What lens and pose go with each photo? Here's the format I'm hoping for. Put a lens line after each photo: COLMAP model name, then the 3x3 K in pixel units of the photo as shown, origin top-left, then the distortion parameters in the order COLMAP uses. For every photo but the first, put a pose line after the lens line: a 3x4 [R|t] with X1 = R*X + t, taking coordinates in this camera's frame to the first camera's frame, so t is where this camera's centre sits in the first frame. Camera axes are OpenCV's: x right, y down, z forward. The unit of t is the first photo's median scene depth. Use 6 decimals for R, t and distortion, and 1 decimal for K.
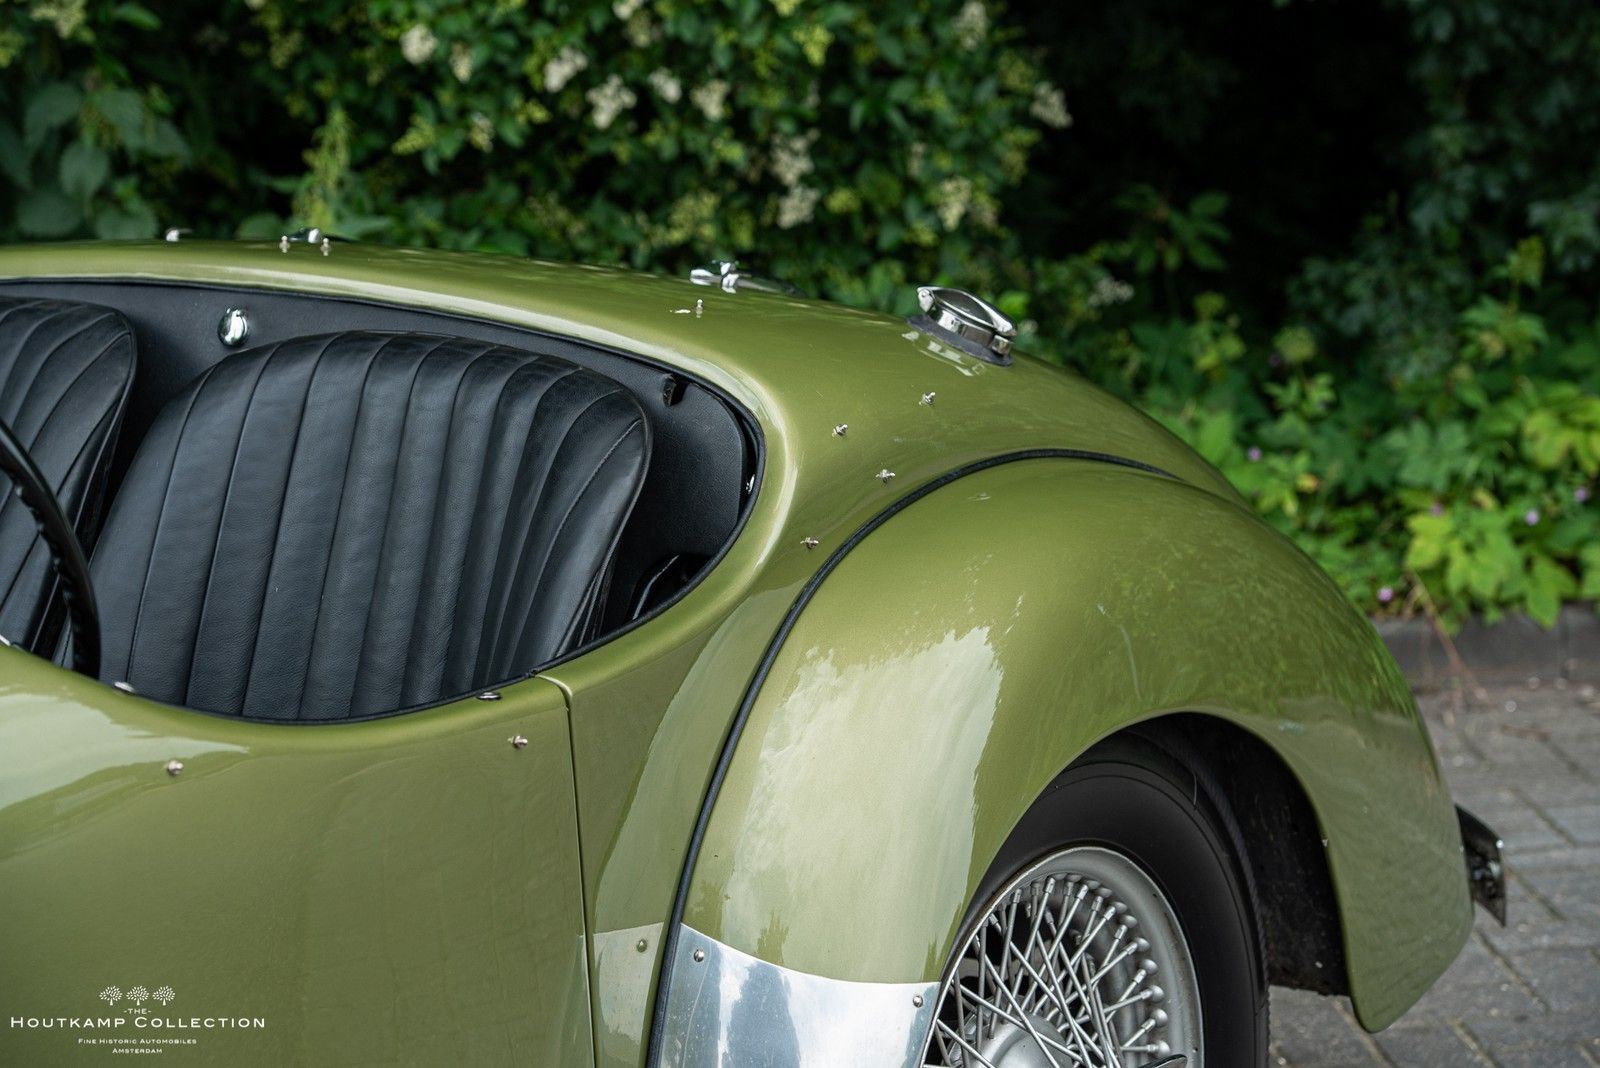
lens RADIAL K [[4605.2, 0, 800.0], [0, 4605.2, 534.0], [0, 0, 1]] dist [0.013949, 0.021052]
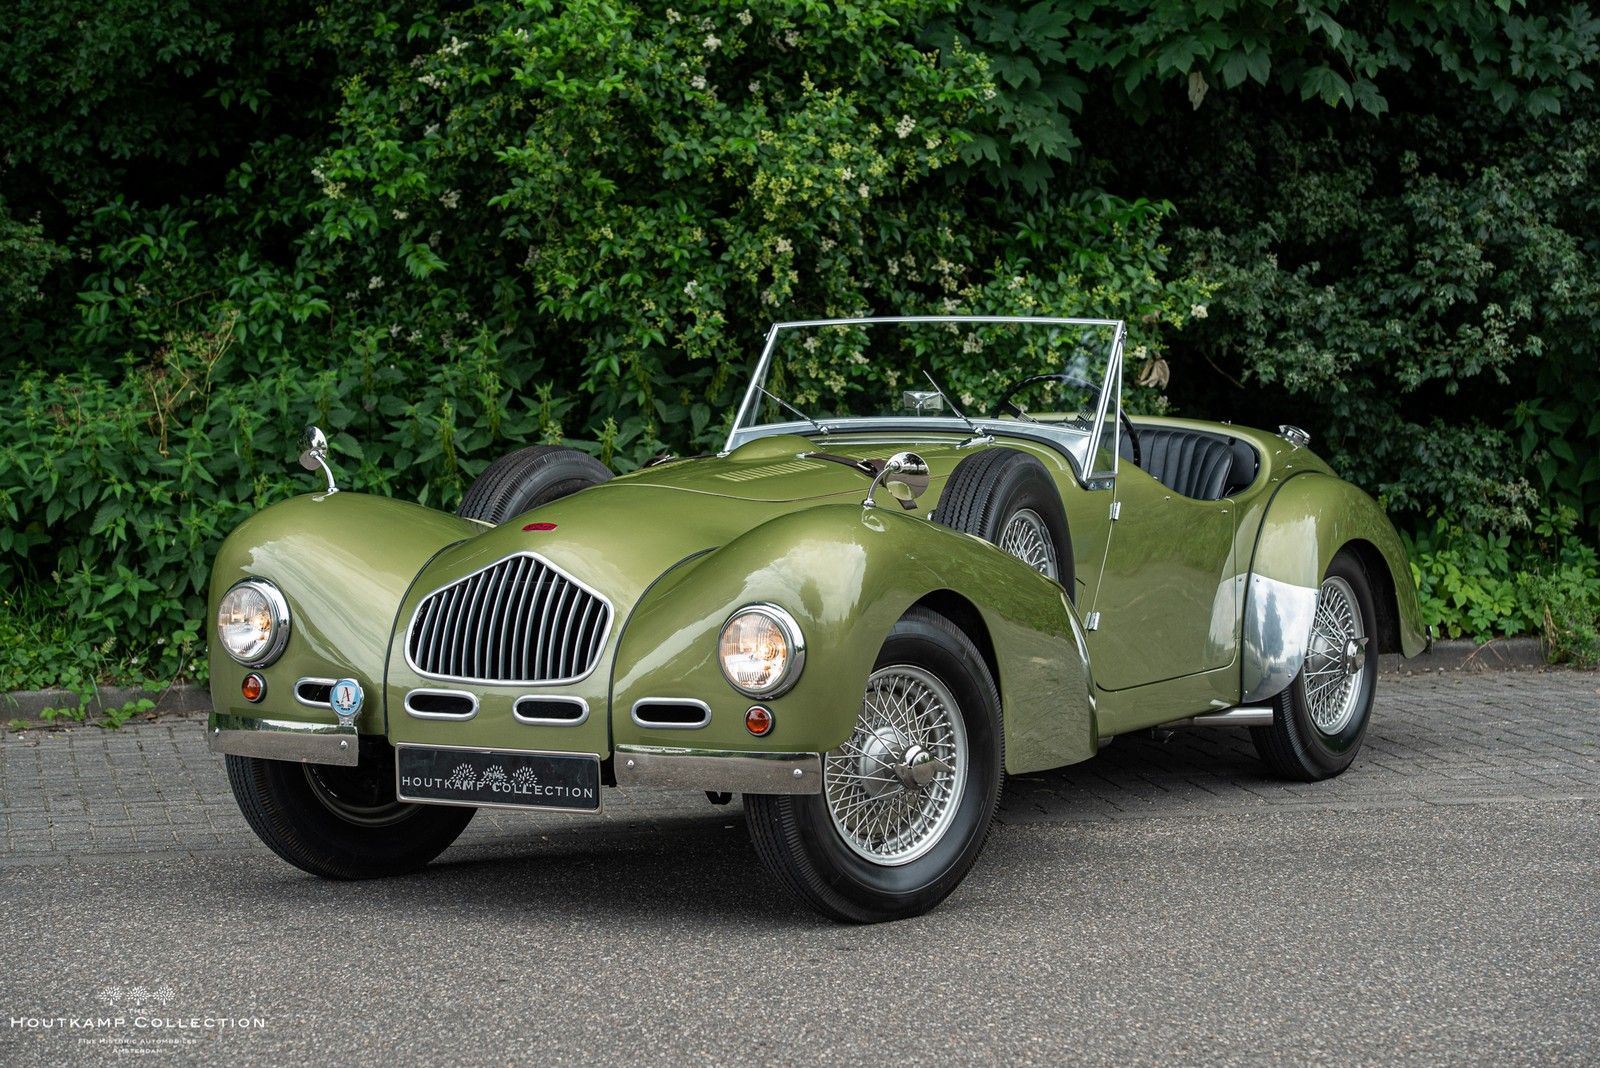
lens RADIAL K [[4114.0, 0, 800.0], [0, 4114.0, 534.0], [0, 0, 1]] dist [0.128901, 0.737515]
pose [[0.995286, 0.016668, 0.095536, -0.366543], [-0.003503, 0.990656, -0.136341, 0.263031], [-0.096916, 0.135364, 0.986045, -1.167175]]
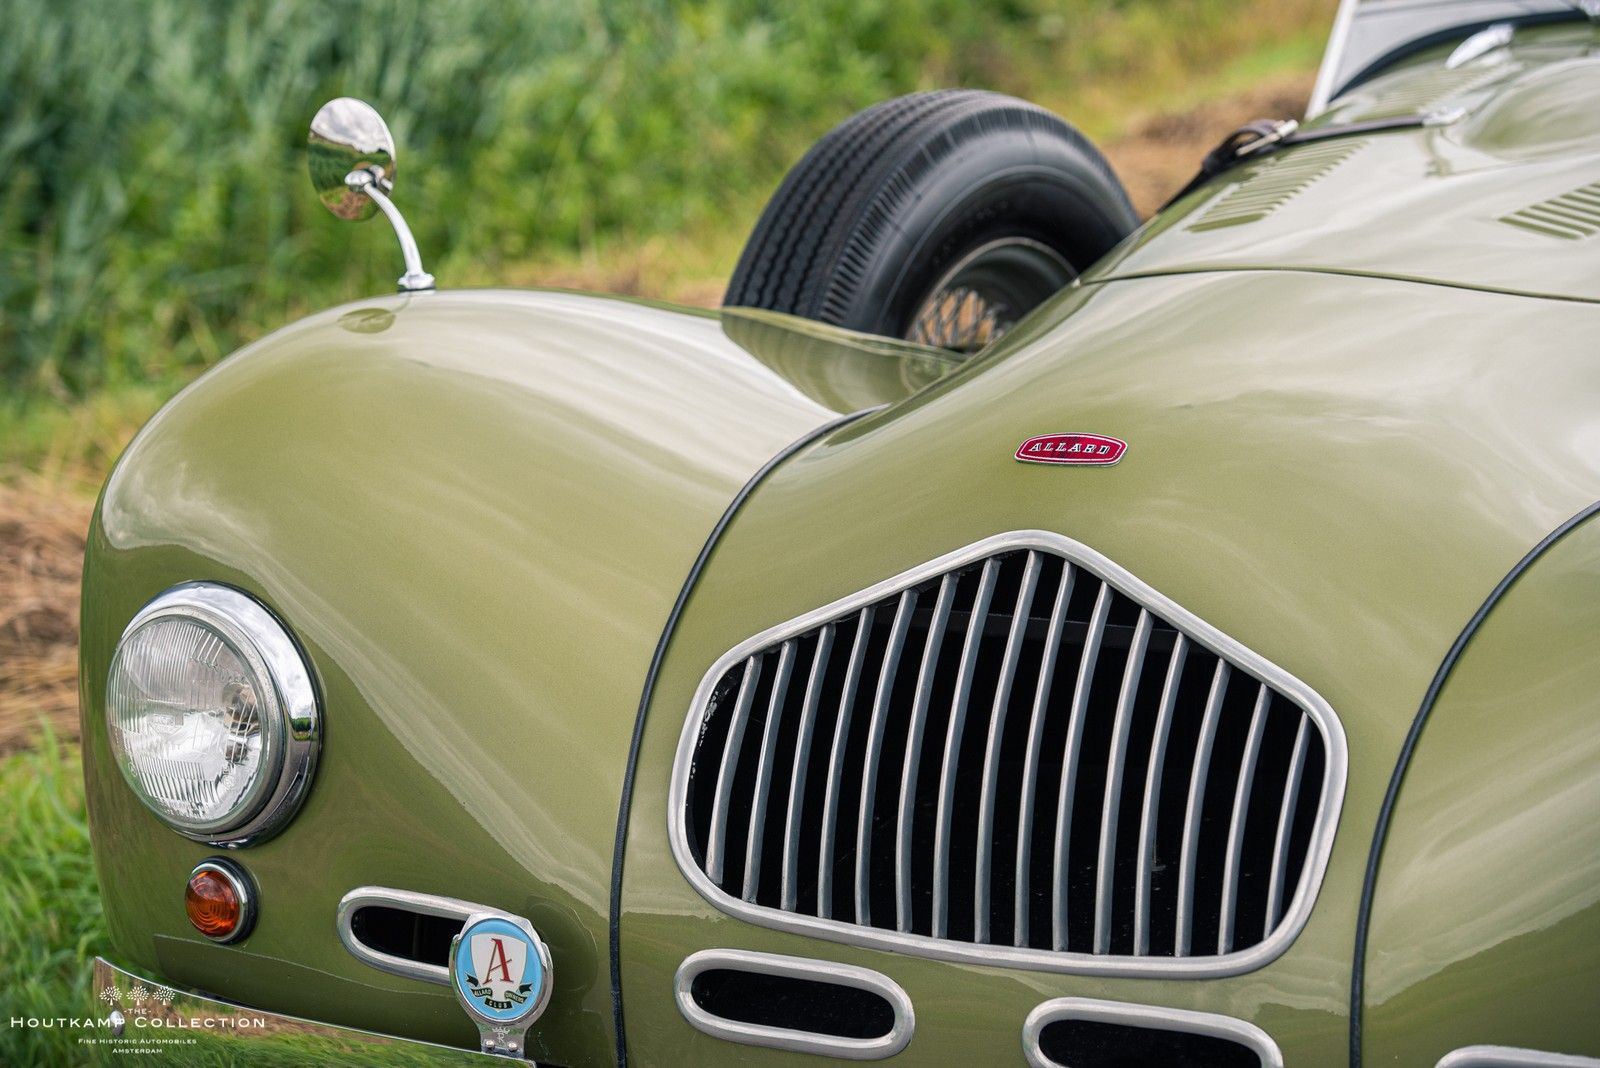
lens RADIAL K [[4605.2, 0, 800.0], [0, 4605.2, 534.0], [0, 0, 1]] dist [0.013949, 0.021052]
pose [[0.996194, -0.020647, 0.084687, -0.394925], [0.020544, 0.999787, 0.002089, 0.075870], [-0.084712, -0.000341, 0.996405, -0.276210]]
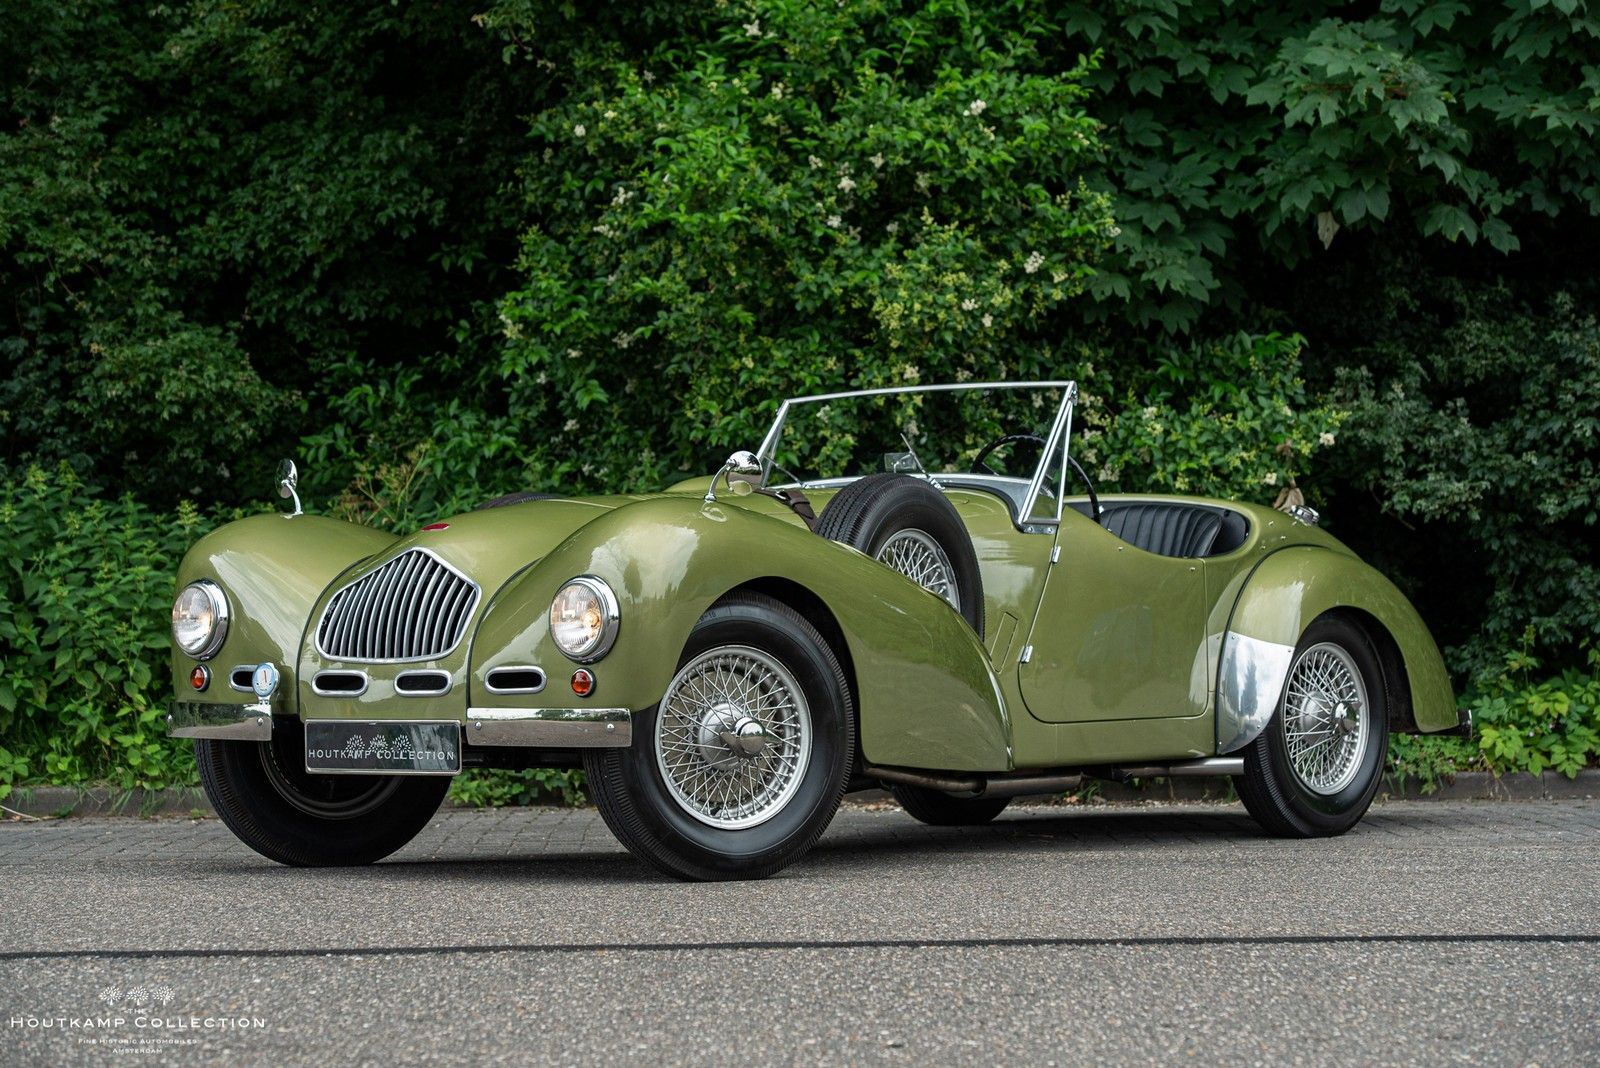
lens RADIAL K [[4263.0, 0, 800.0], [0, 4263.0, 534.0], [0, 0, 1]] dist [0.066856, 1.291217]
pose [[0.996053, 0.022320, -0.085912, -0.041078], [-0.040920, 0.974351, -0.221282, 0.425659], [0.078769, 0.223924, 0.971418, -1.334775]]
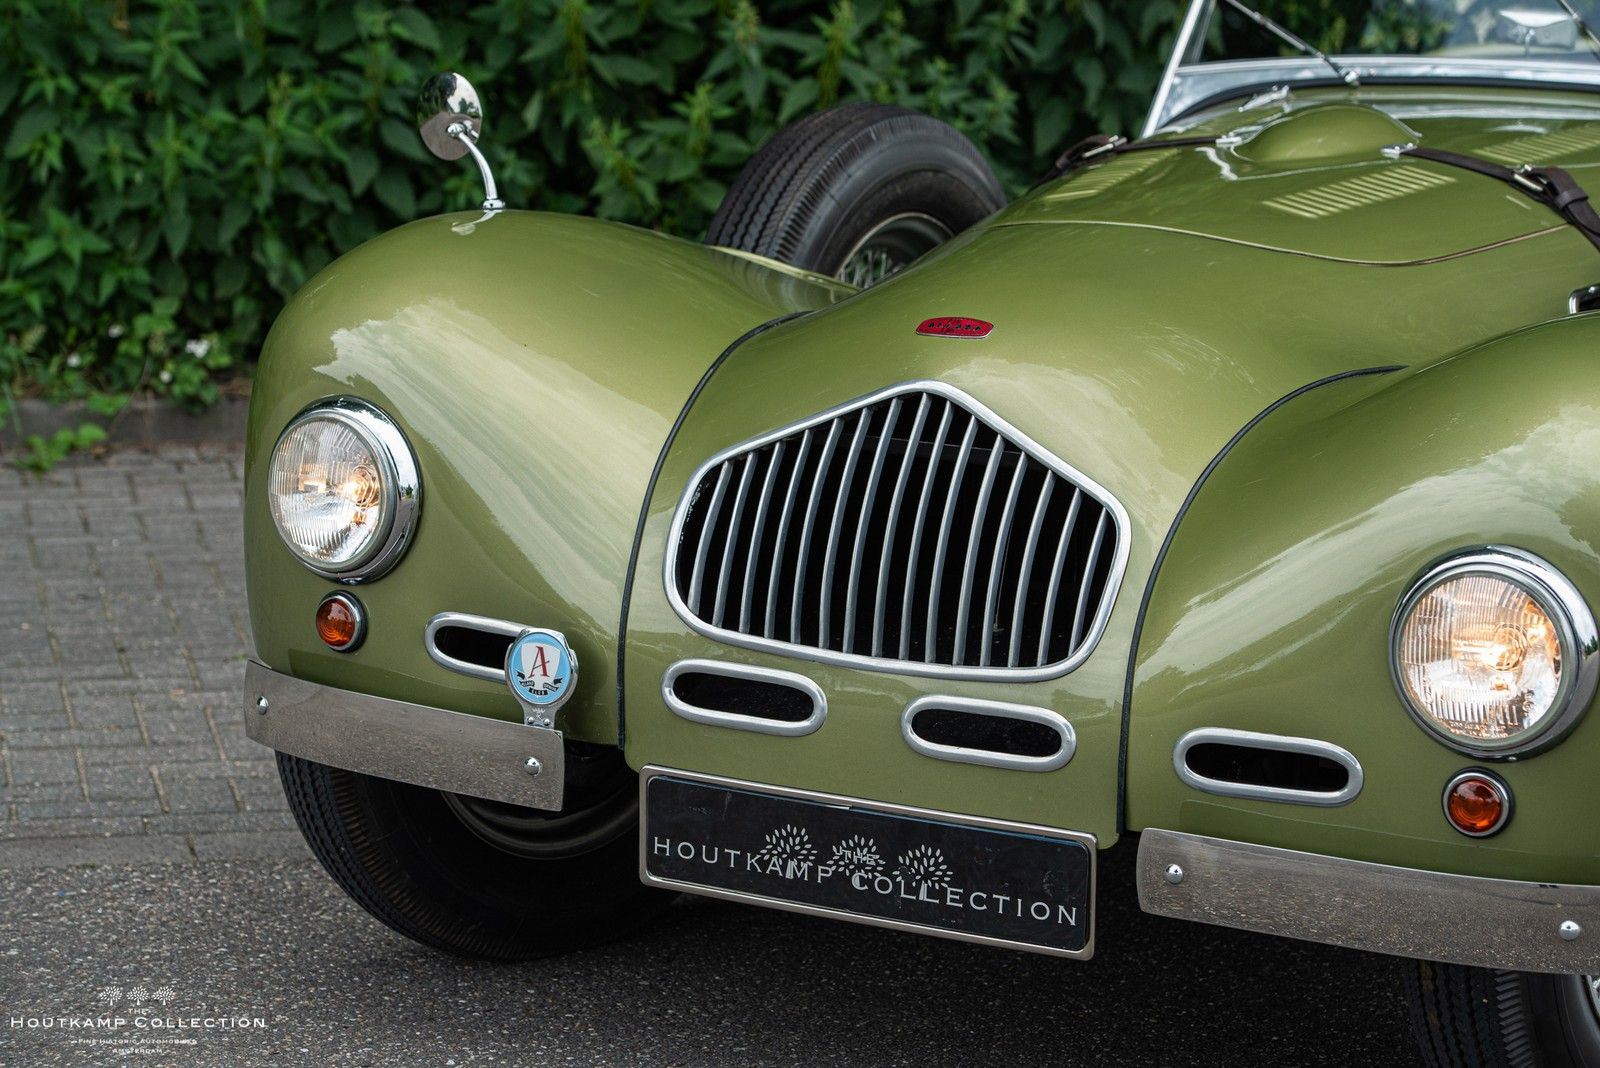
lens RADIAL K [[4263.0, 0, 800.0], [0, 4263.0, 534.0], [0, 0, 1]] dist [0.066856, 1.291217]
pose [[0.992920, 0.034564, 0.113641, -0.423656], [-0.032810, 0.999312, -0.017269, 0.114611], [-0.114160, 0.013418, 0.993372, -0.451889]]
